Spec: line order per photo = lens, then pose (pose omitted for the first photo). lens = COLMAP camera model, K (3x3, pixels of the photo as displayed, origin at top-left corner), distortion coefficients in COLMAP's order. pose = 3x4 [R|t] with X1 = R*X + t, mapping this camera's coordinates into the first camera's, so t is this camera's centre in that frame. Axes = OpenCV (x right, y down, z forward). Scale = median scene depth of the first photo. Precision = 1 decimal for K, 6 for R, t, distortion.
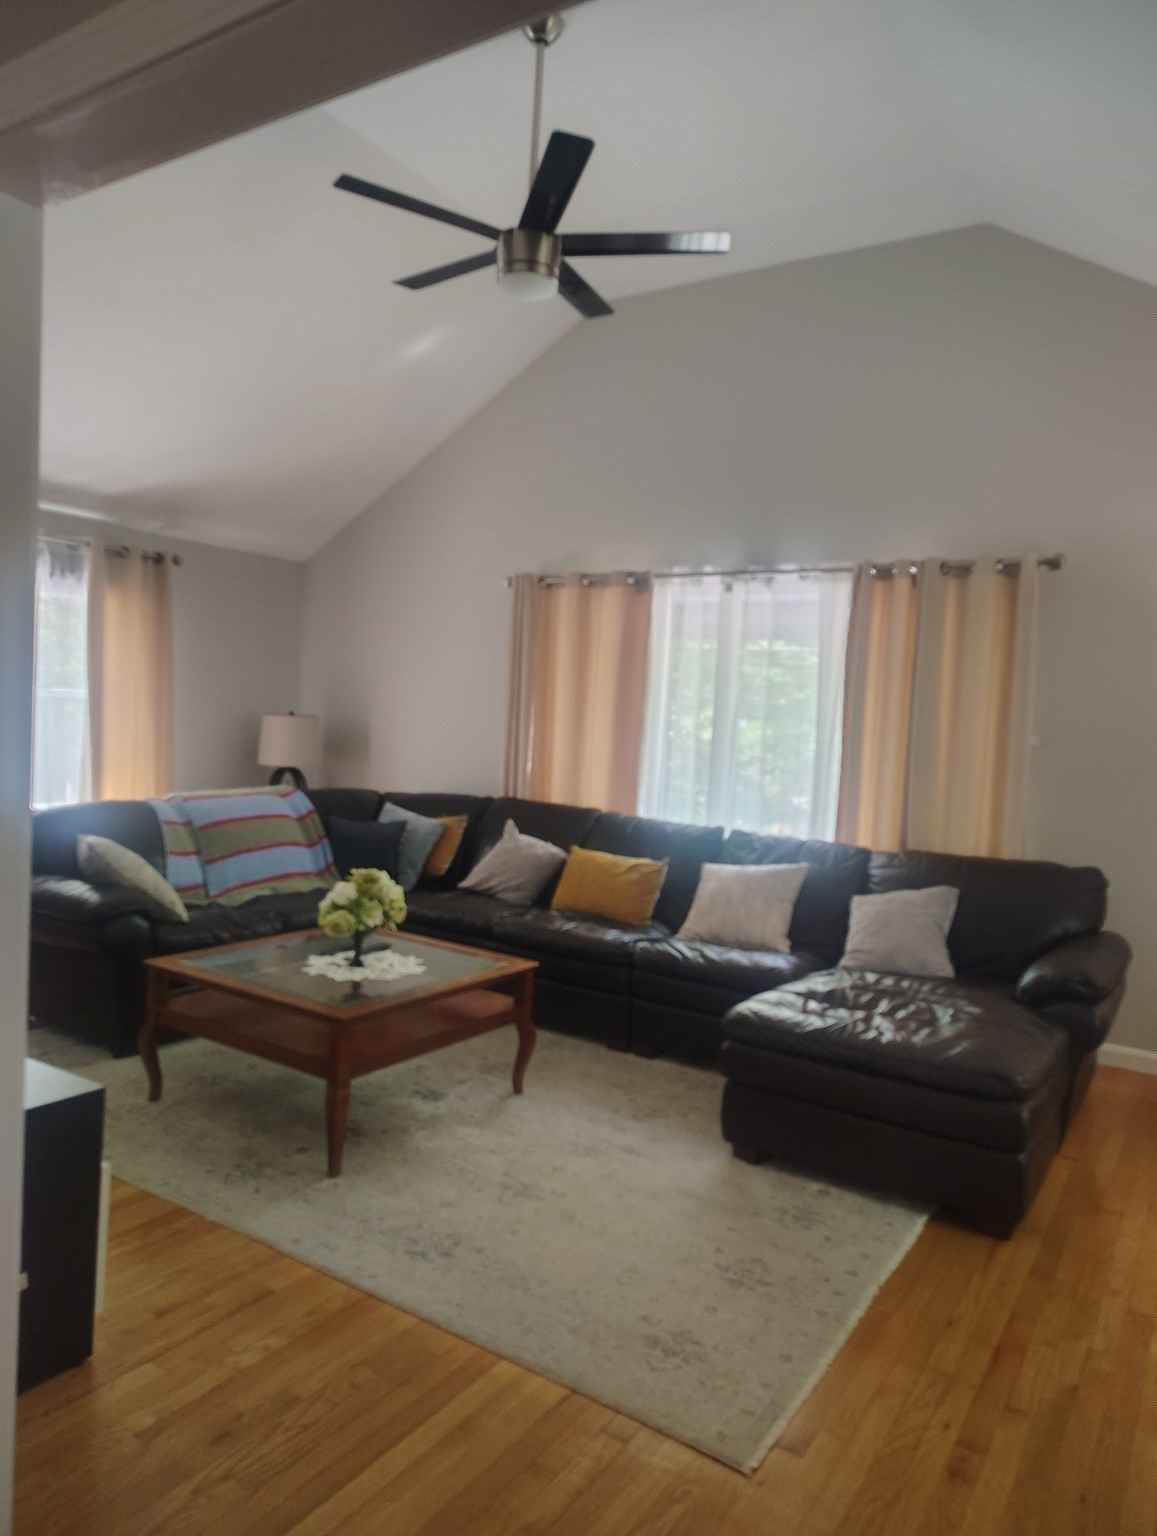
lens RADIAL K [[1074.8, 0, 578.5], [0, 1074.8, 768.0], [0, 0, 1]] dist [0.039528, 0.000946]
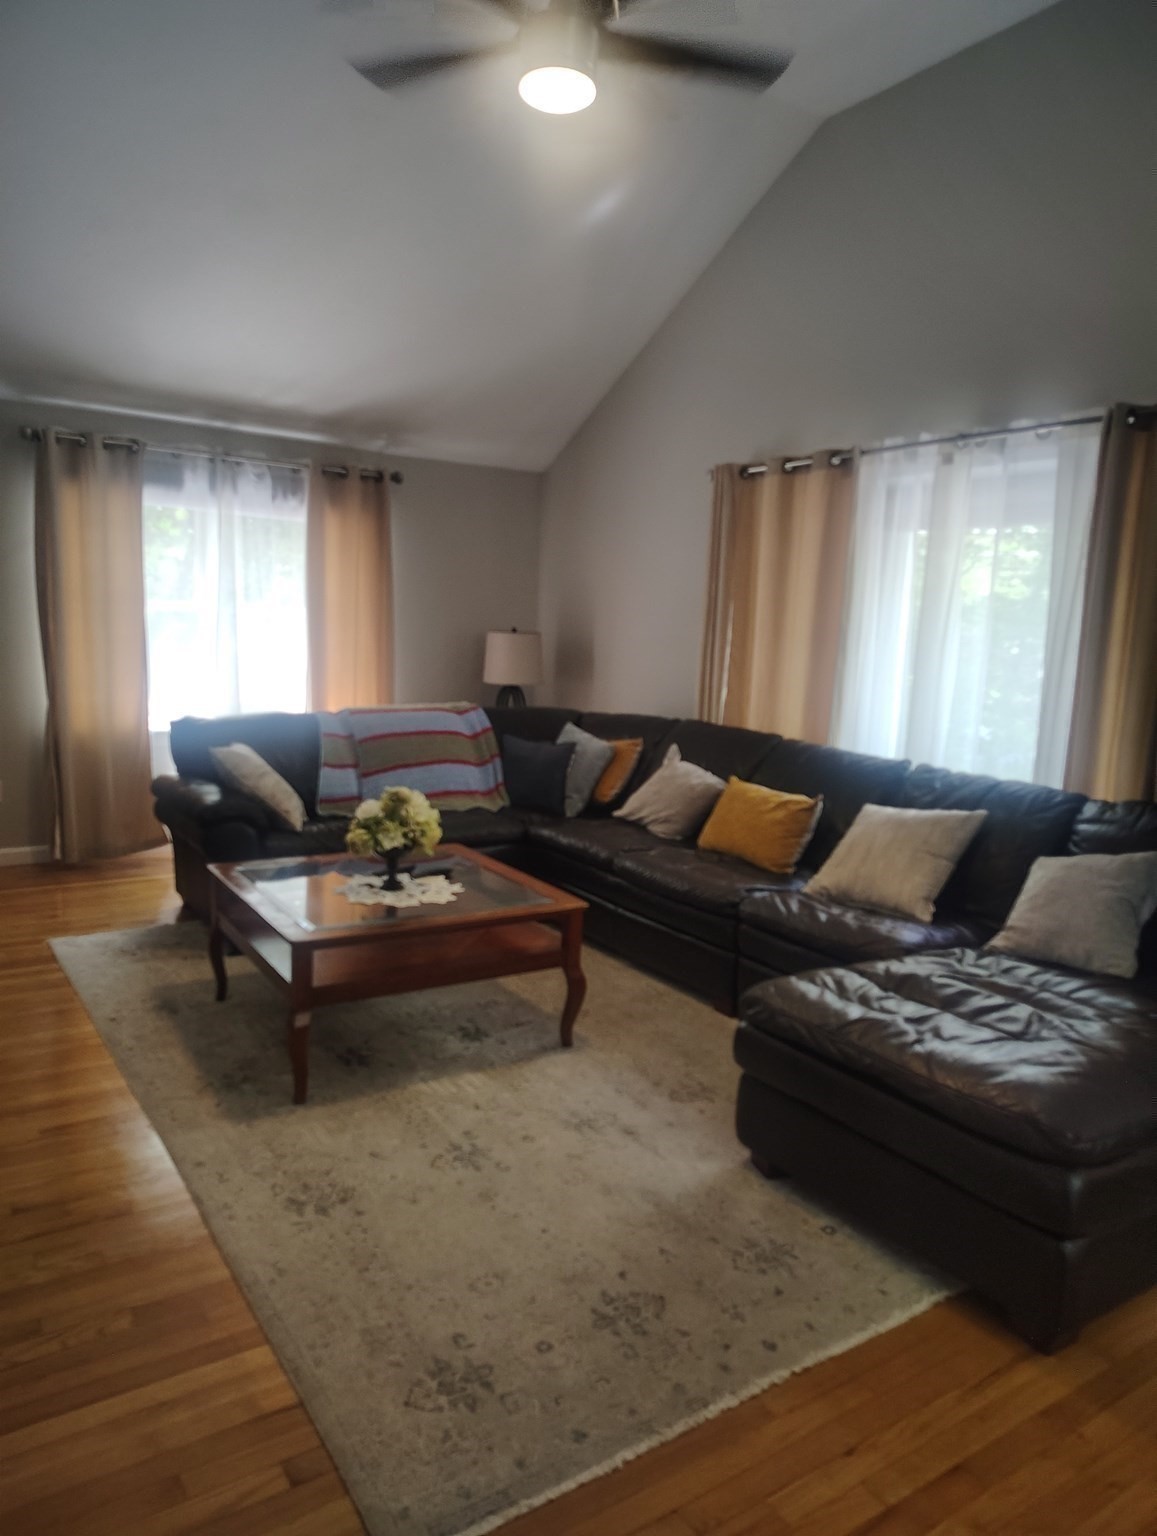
lens RADIAL K [[1064.6, 0, 576.2], [0, 1064.6, 785.4], [0, 0, 1]] dist [0.028836, -0.001388]
pose [[0.911570, 0.047835, -0.408354, 0.241539], [-0.014739, 0.996372, 0.083816, 0.009746], [0.410882, -0.070385, 0.908968, 0.171530]]
